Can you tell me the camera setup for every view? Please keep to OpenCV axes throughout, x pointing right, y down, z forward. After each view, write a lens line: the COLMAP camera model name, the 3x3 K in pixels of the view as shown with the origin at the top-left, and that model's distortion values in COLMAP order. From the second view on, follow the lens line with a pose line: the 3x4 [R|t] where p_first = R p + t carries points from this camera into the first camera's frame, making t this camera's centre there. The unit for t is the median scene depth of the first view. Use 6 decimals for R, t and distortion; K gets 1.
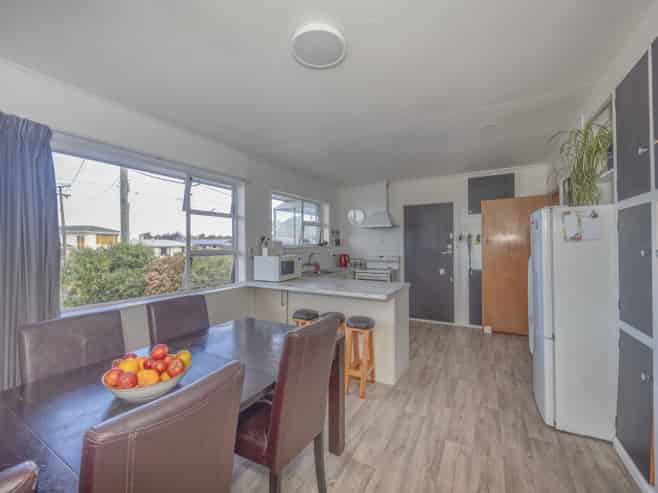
lens RADIAL K [[276.7, 0, 329.0], [0, 276.7, 246.5], [0, 0, 1]] dist [0.000259, 0.000016]
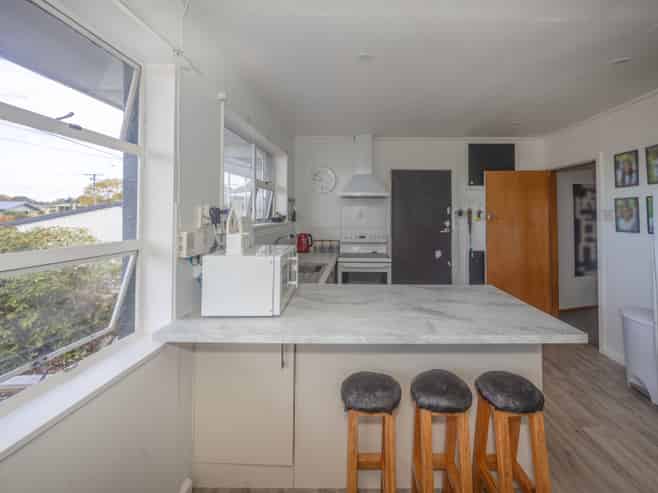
lens RADIAL K [[263.4, 0, 329.3], [0, 263.4, 211.5], [0, 0, 1]] dist [0.000452, 0.000050]
pose [[0.857995, 0.015384, 0.513427, -0.269971], [-0.008924, 0.999847, -0.015046, -0.020914], [-0.513580, 0.008328, 0.858001, 0.510727]]
